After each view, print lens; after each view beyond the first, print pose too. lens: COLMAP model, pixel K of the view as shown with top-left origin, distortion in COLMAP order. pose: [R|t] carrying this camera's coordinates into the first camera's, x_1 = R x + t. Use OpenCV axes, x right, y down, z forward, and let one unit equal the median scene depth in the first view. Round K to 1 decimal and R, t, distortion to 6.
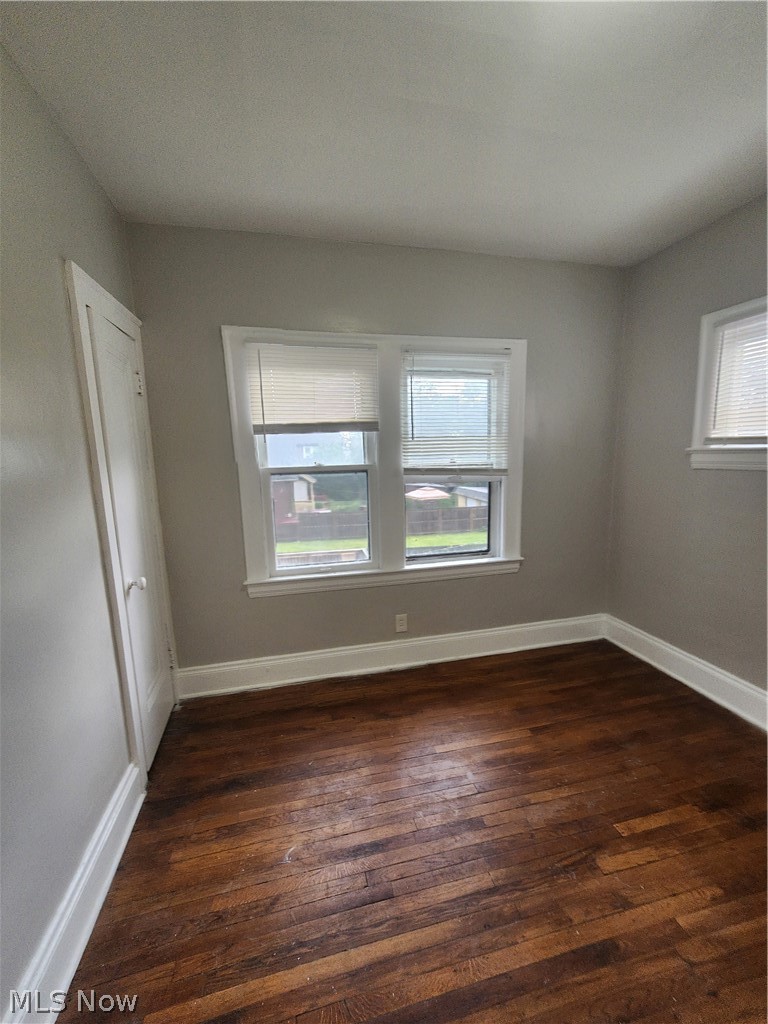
lens RADIAL K [[432.0, 0, 405.5], [0, 432.0, 524.5], [0, 0, 1]] dist [-0.002505, 0.004199]
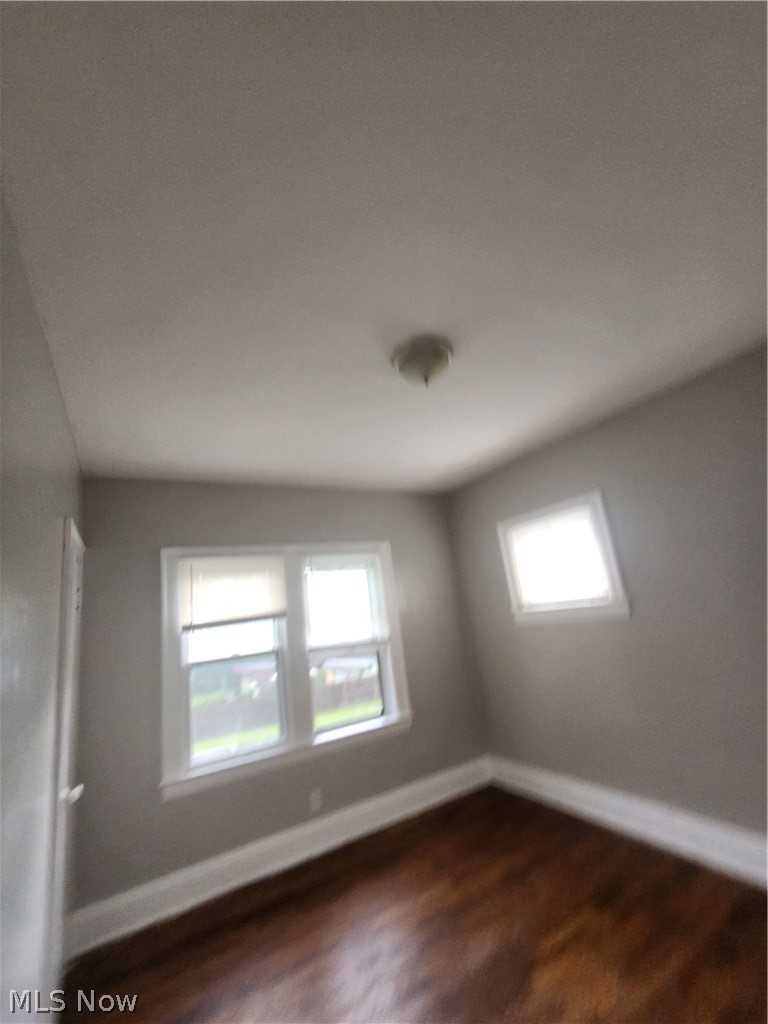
lens RADIAL K [[432.0, 0, 383.7], [0, 432.0, 511.7], [0, 0, 1]] dist [-0.002505, 0.004199]
pose [[0.959533, -0.029801, 0.280016, -0.136469], [0.141587, 0.910607, -0.388262, 0.021054], [-0.243414, 0.412197, 0.877977, -0.272578]]
